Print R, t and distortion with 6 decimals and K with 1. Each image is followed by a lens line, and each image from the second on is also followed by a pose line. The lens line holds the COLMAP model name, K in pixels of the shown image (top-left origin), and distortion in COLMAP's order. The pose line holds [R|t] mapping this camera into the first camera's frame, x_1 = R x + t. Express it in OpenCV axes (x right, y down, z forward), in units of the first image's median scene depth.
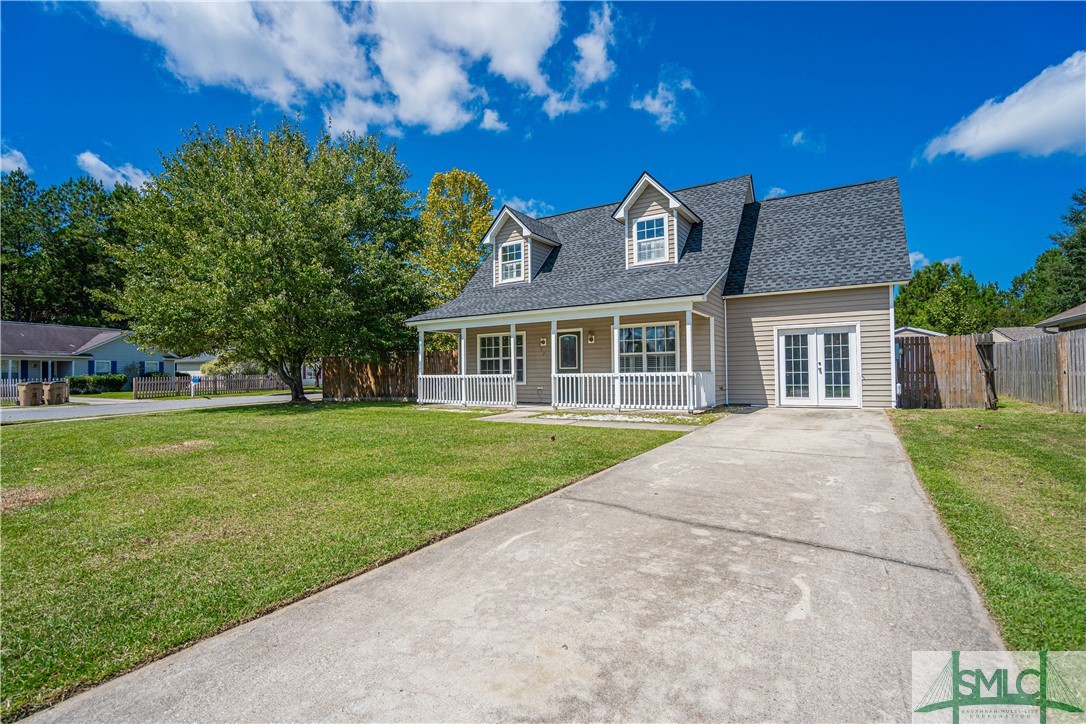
lens RADIAL K [[511.2, 0, 543.0], [0, 511.2, 362.0], [0, 0, 1]] dist [-0.041986, 0.014118]
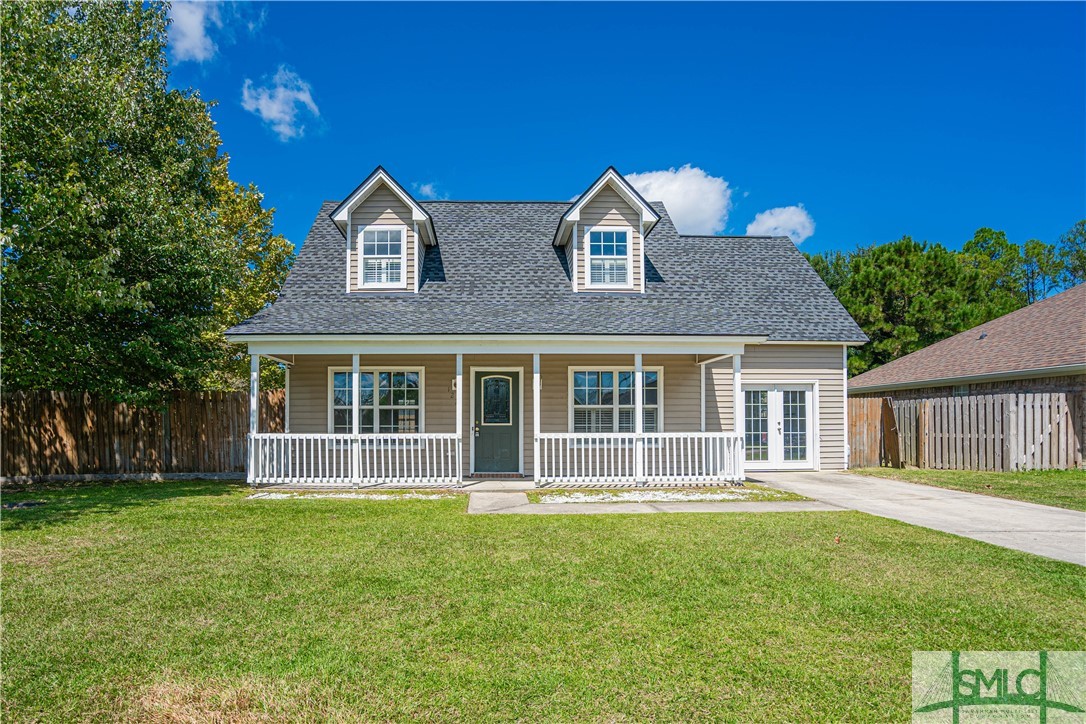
lens RADIAL K [[652.8, 0, 542.8], [0, 652.8, 395.7], [0, 0, 1]] dist [-0.100417, -0.000325]
pose [[0.812780, 0.040155, 0.581186, -0.425232], [-0.017196, 0.998841, -0.044964, 0.011333], [-0.582317, 0.026552, 0.812528, 0.277031]]
